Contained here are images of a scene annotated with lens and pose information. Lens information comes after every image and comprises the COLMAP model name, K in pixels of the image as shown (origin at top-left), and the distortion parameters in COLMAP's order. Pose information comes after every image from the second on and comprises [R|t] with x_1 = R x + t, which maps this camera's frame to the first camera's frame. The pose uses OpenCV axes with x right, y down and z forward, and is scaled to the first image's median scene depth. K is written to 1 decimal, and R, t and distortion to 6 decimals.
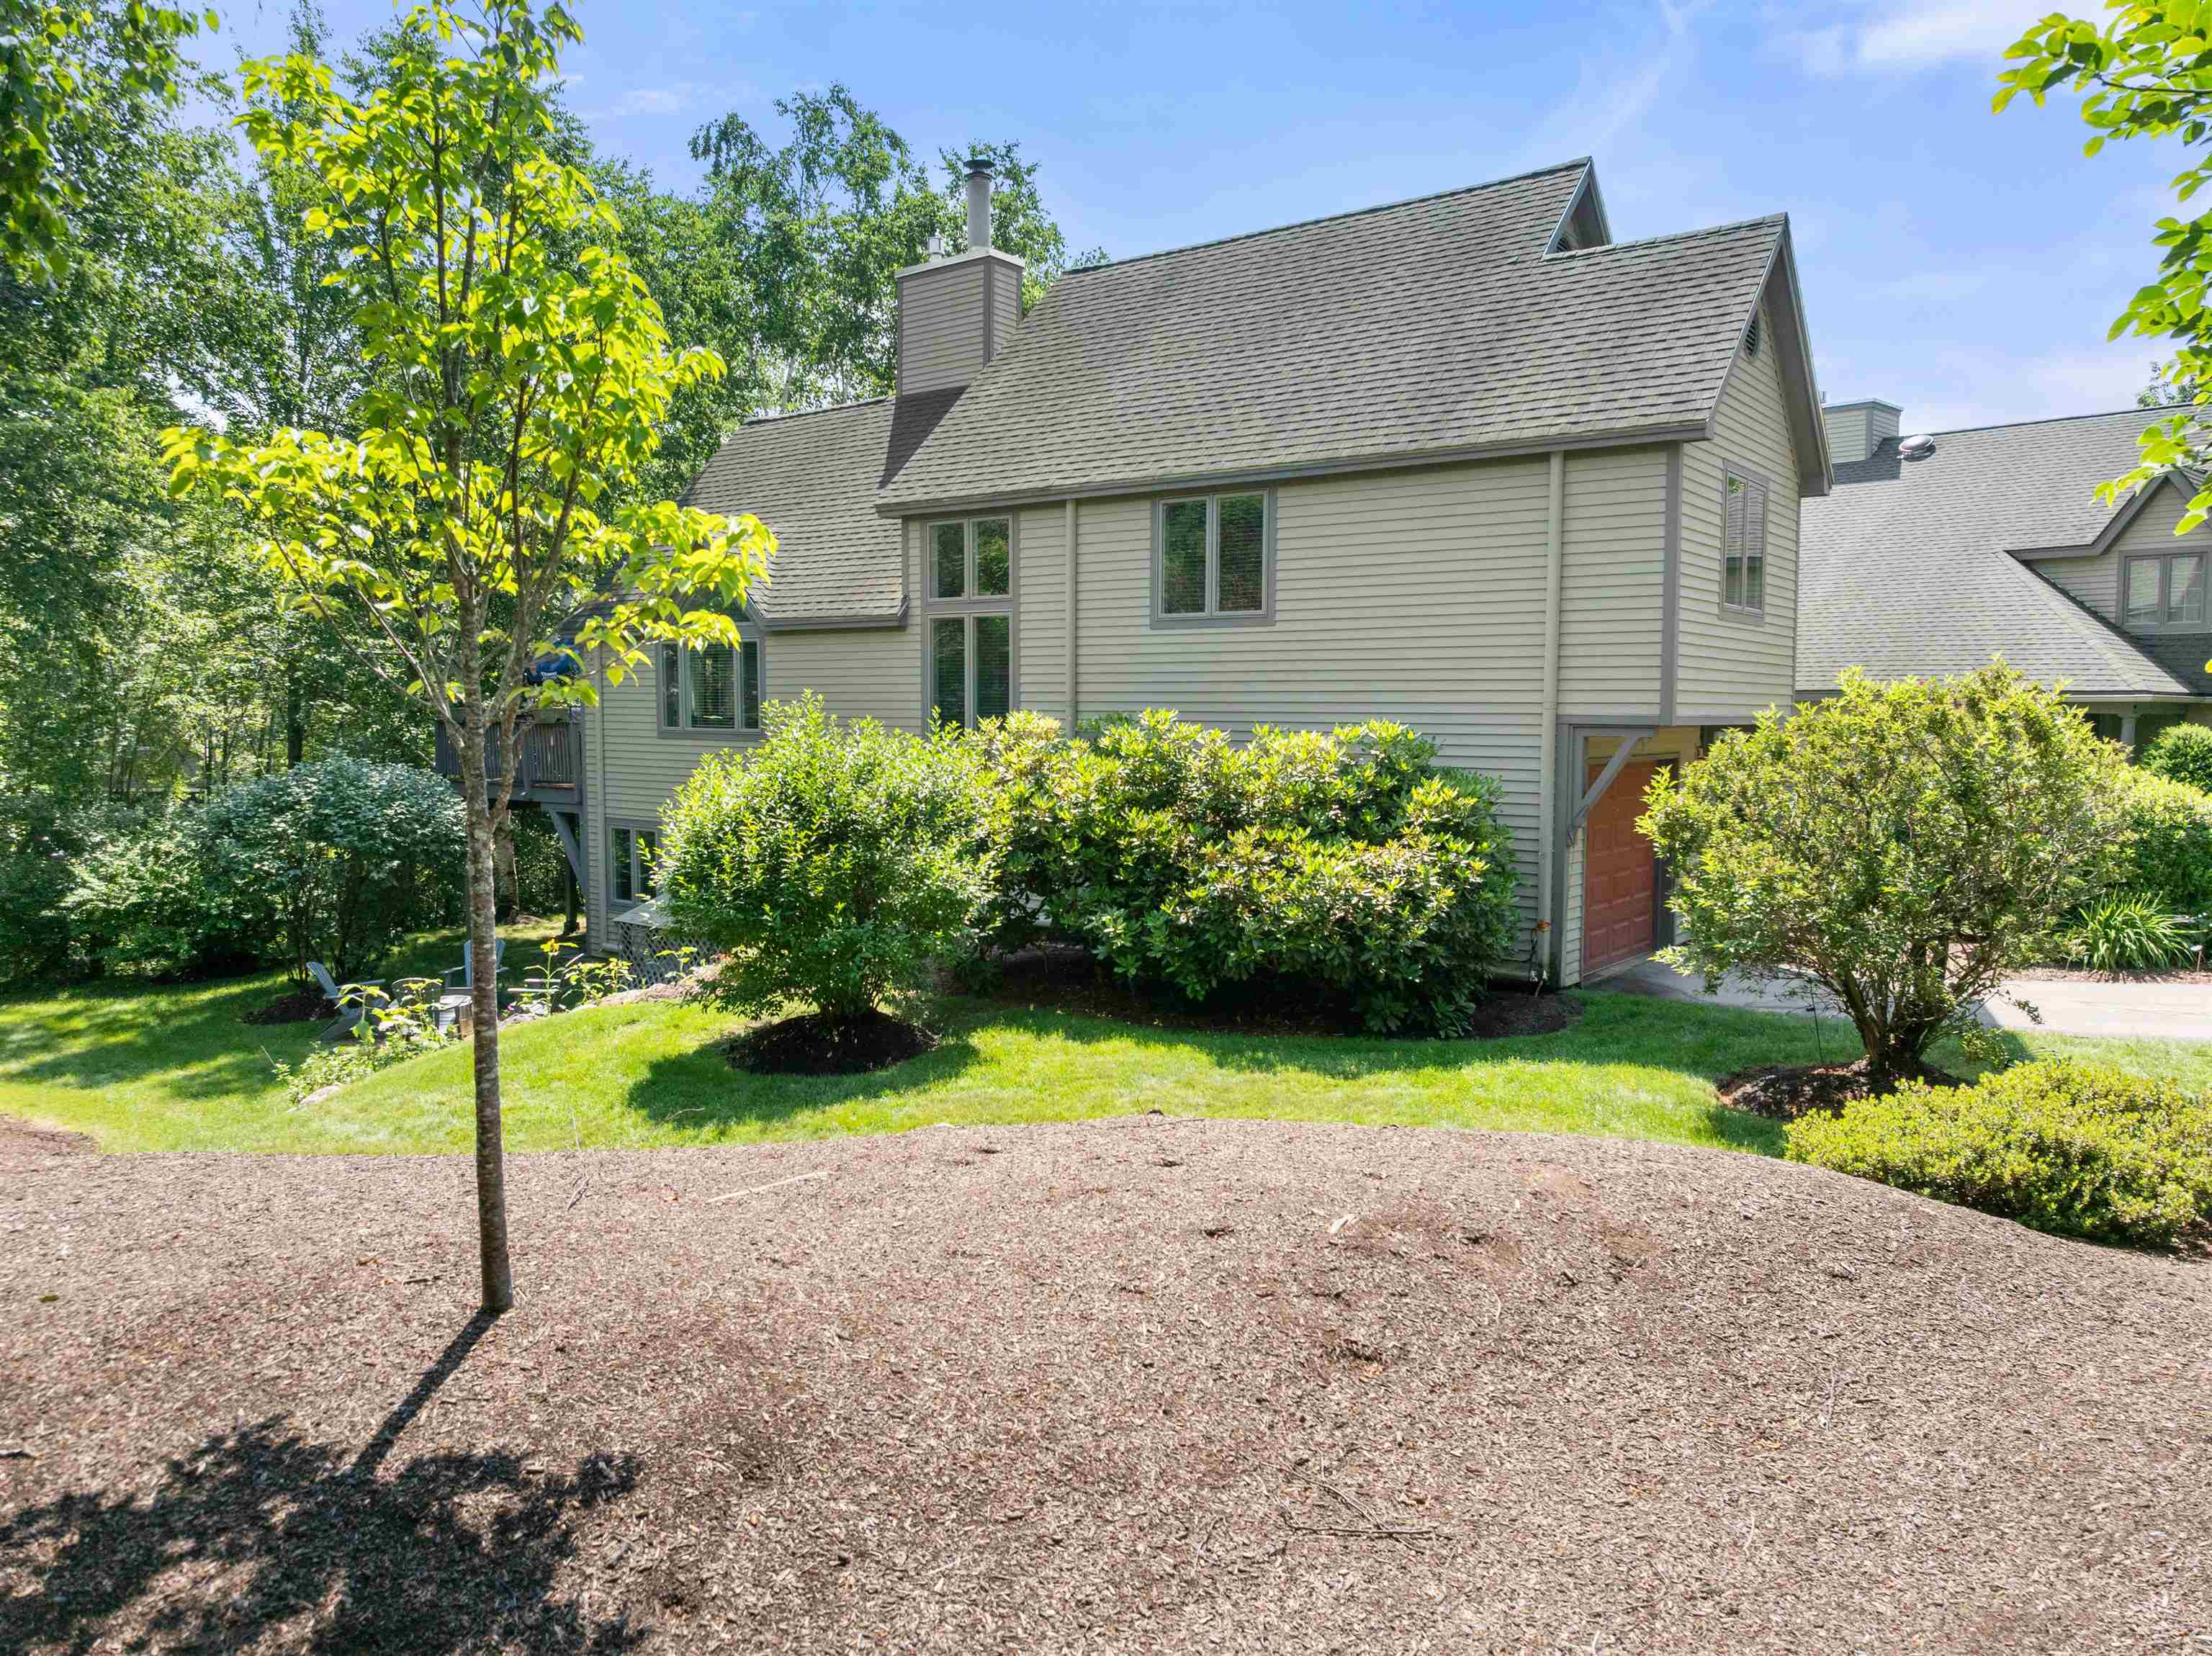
lens RADIAL K [[1562.6, 0, 1108.4], [0, 1562.6, 813.6], [0, 0, 1]] dist [-0.048397, 0.015588]
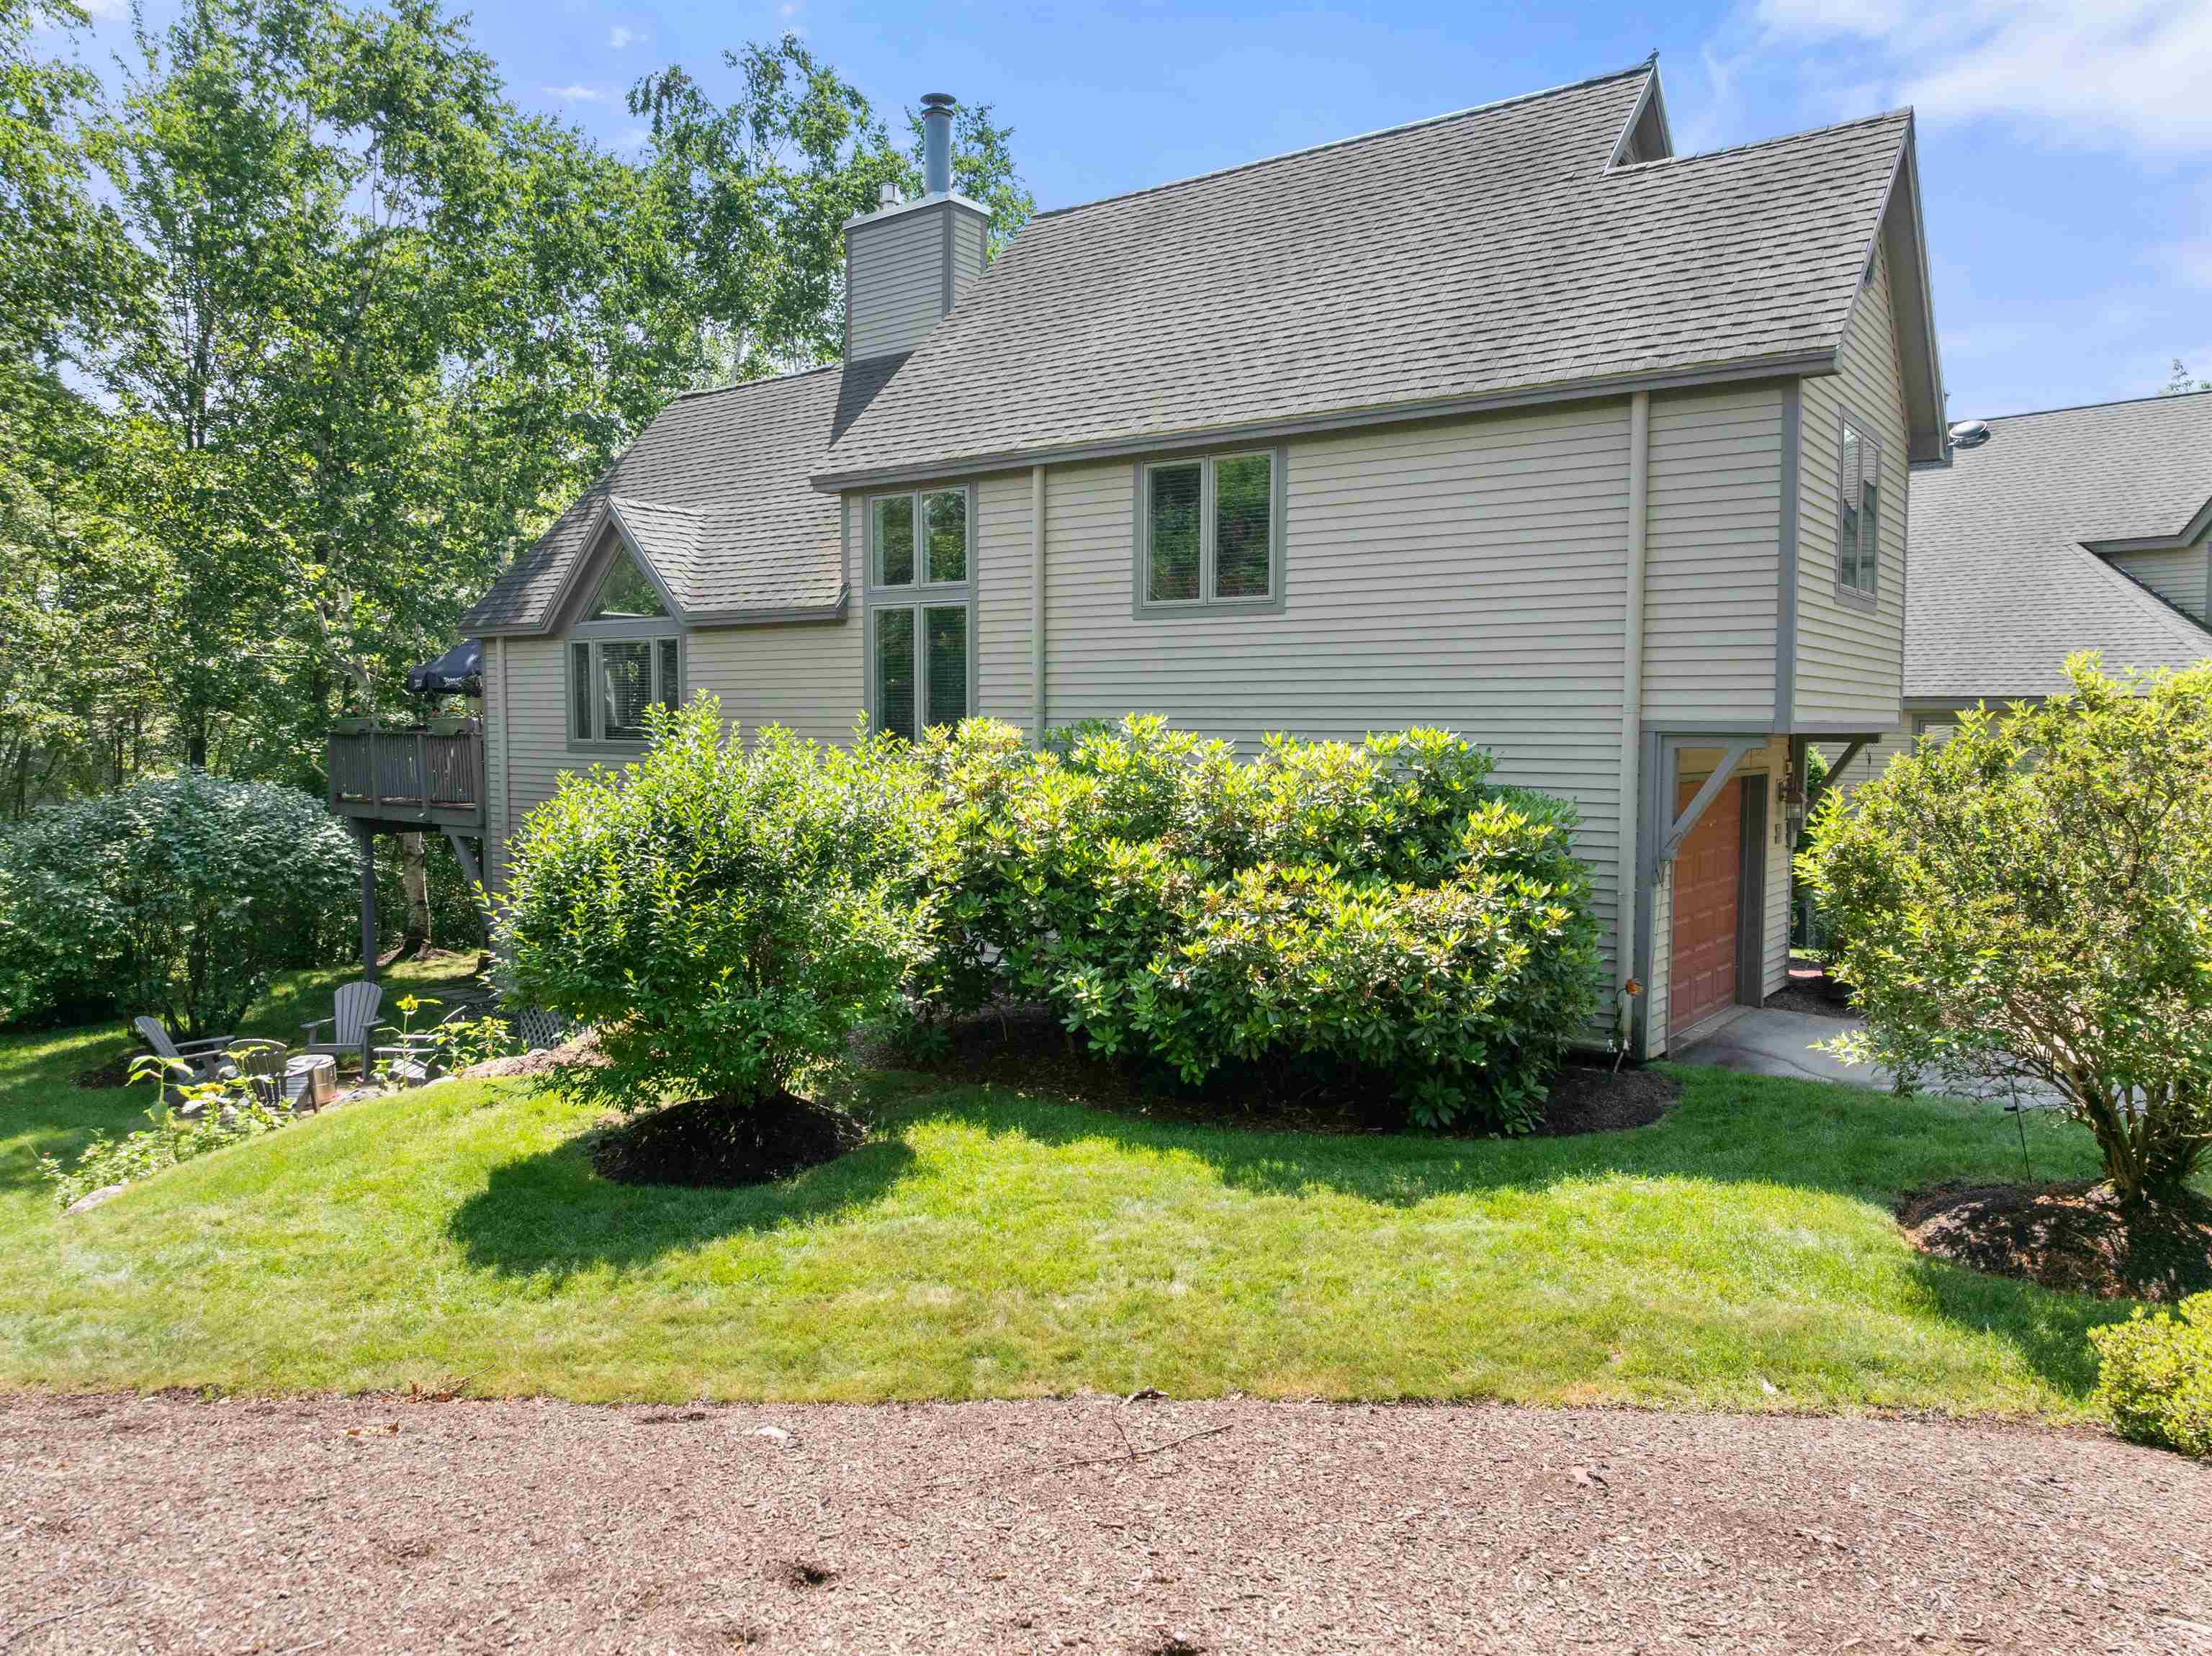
lens RADIAL K [[1562.6, 0, 1110.1], [0, 1562.6, 812.0], [0, 0, 1]] dist [-0.048397, 0.015588]
pose [[0.999935, -0.001845, 0.011208, 0.005159], [0.001954, 0.999951, -0.009694, -0.008458], [-0.011190, 0.009715, 0.999890, 0.189939]]
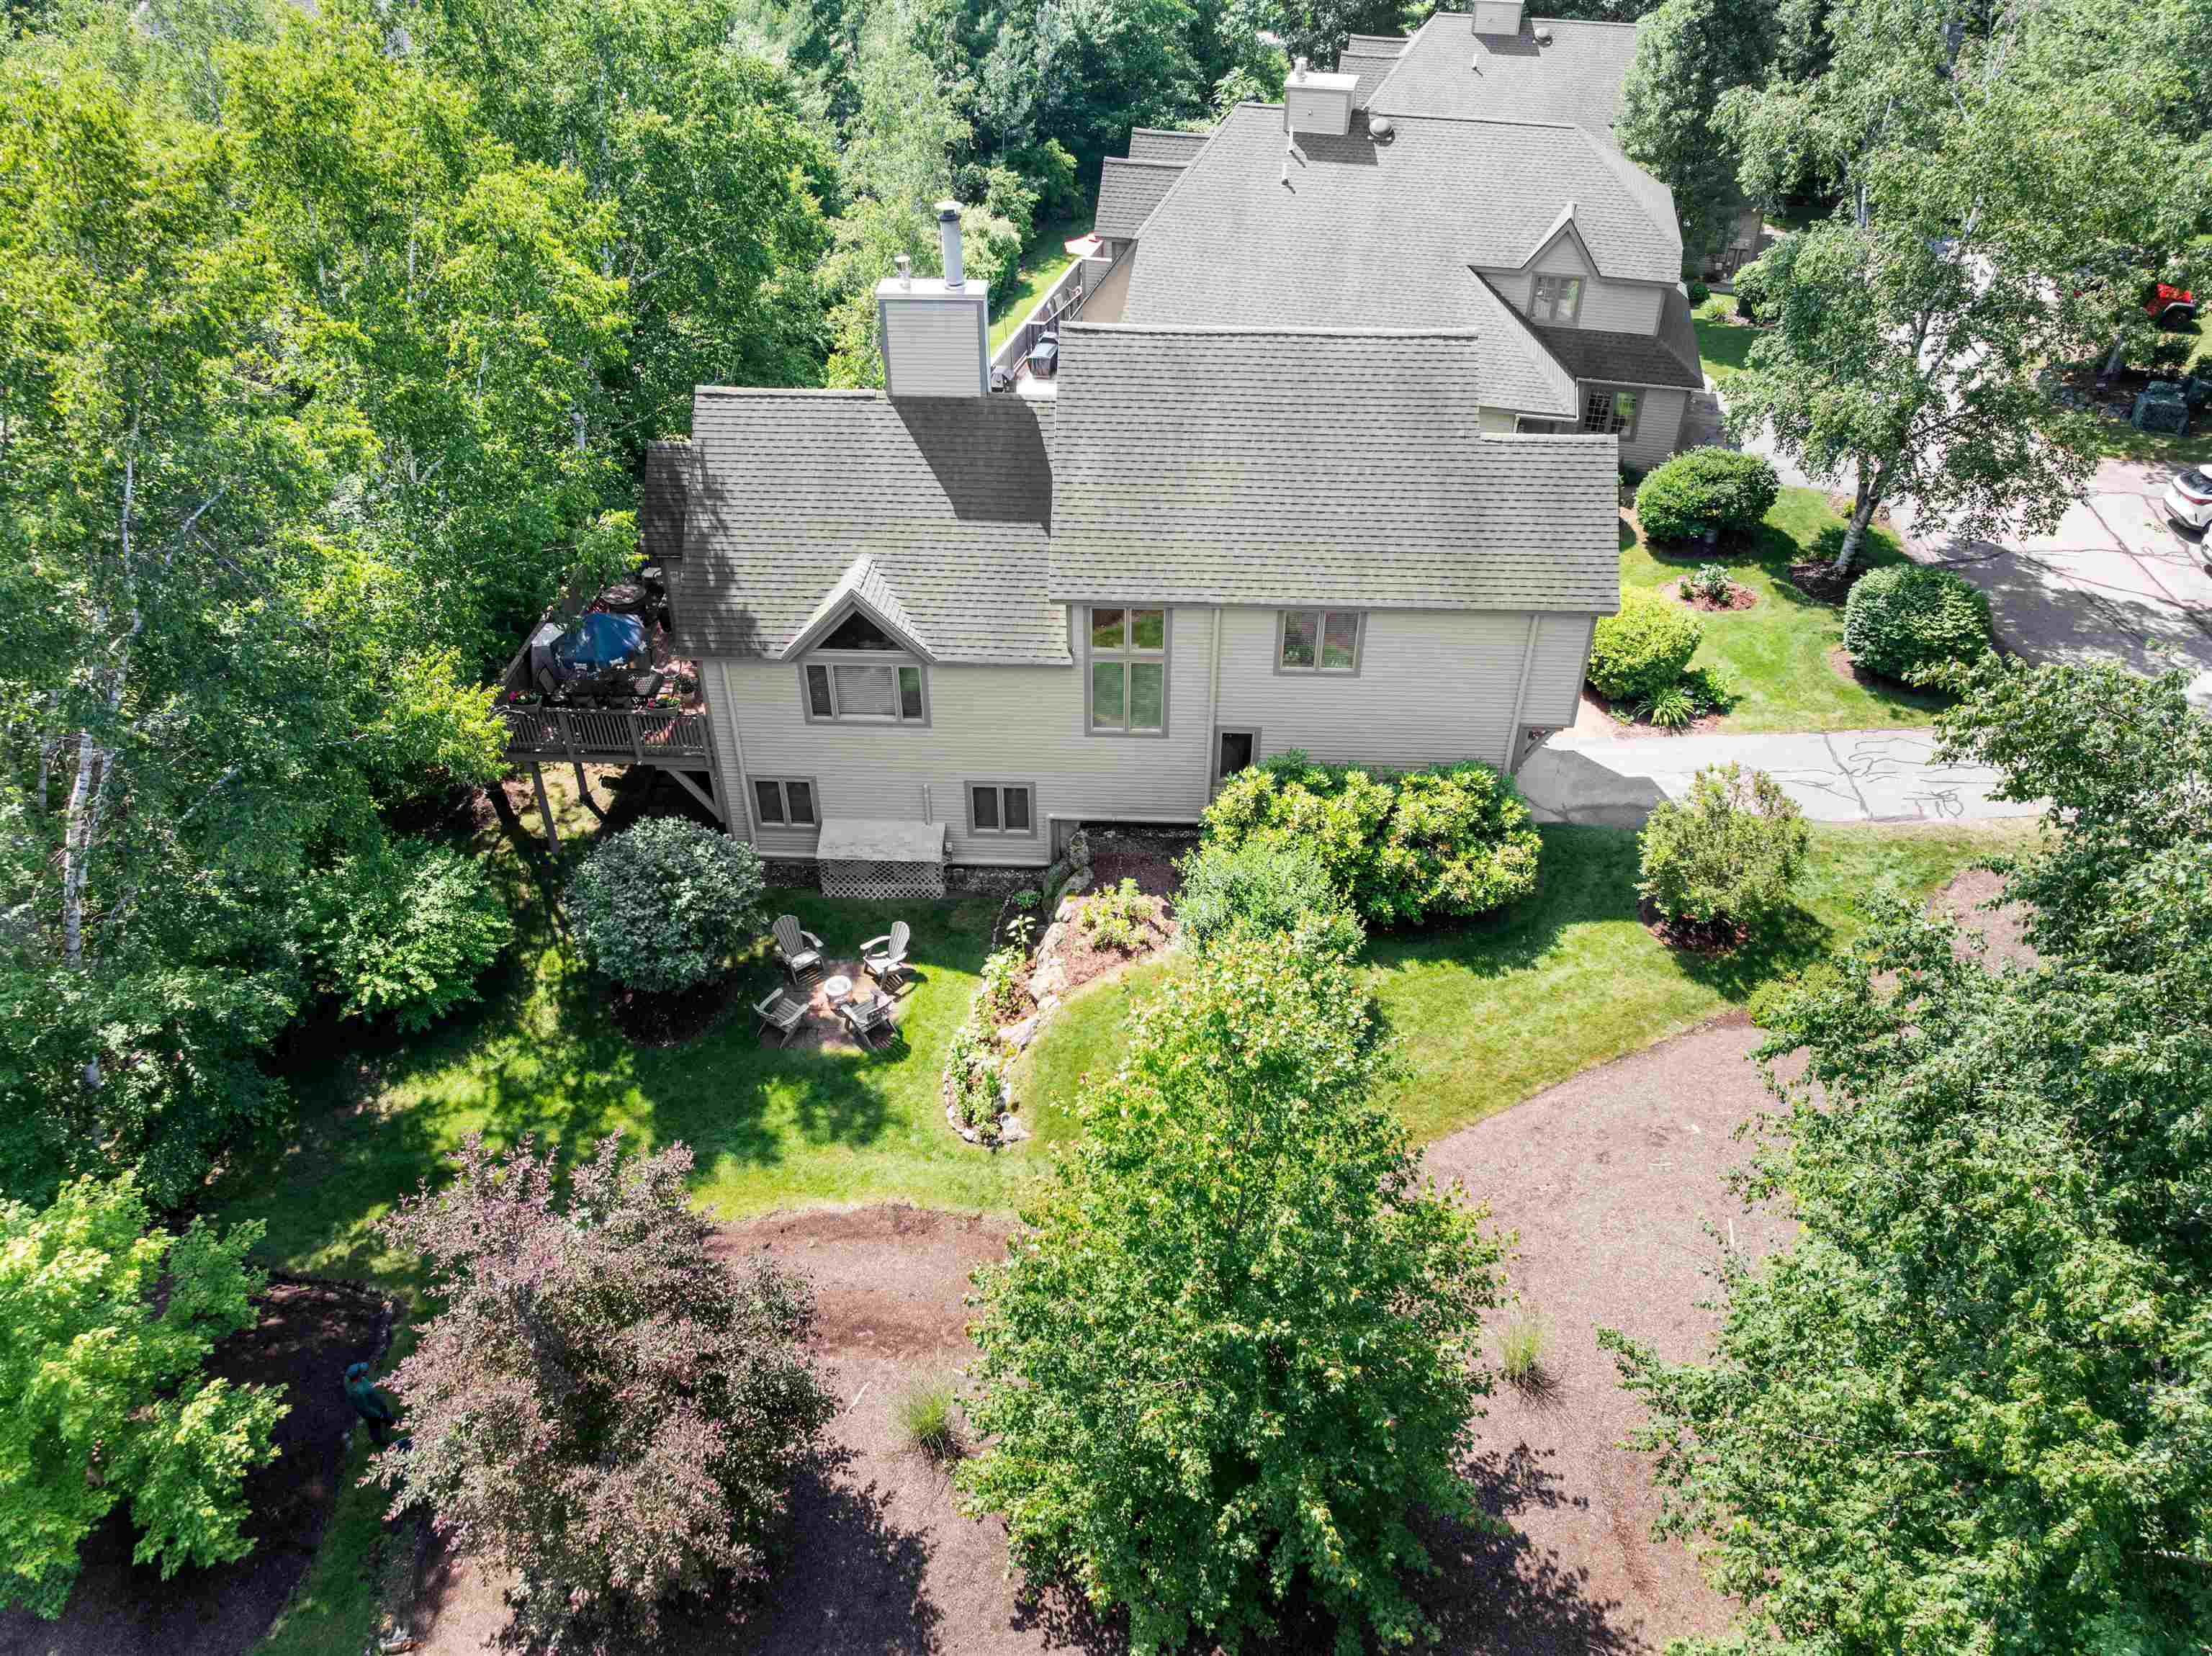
lens RADIAL K [[1562.6, 0, 1102.0], [0, 1562.6, 818.3], [0, 0, 1]] dist [-0.048397, 0.015588]
pose [[0.816291, -0.351037, 0.458740, -1.065325], [0.042297, 0.828353, 0.558607, -1.053519], [-0.576090, -0.436583, 0.691025, -0.138426]]
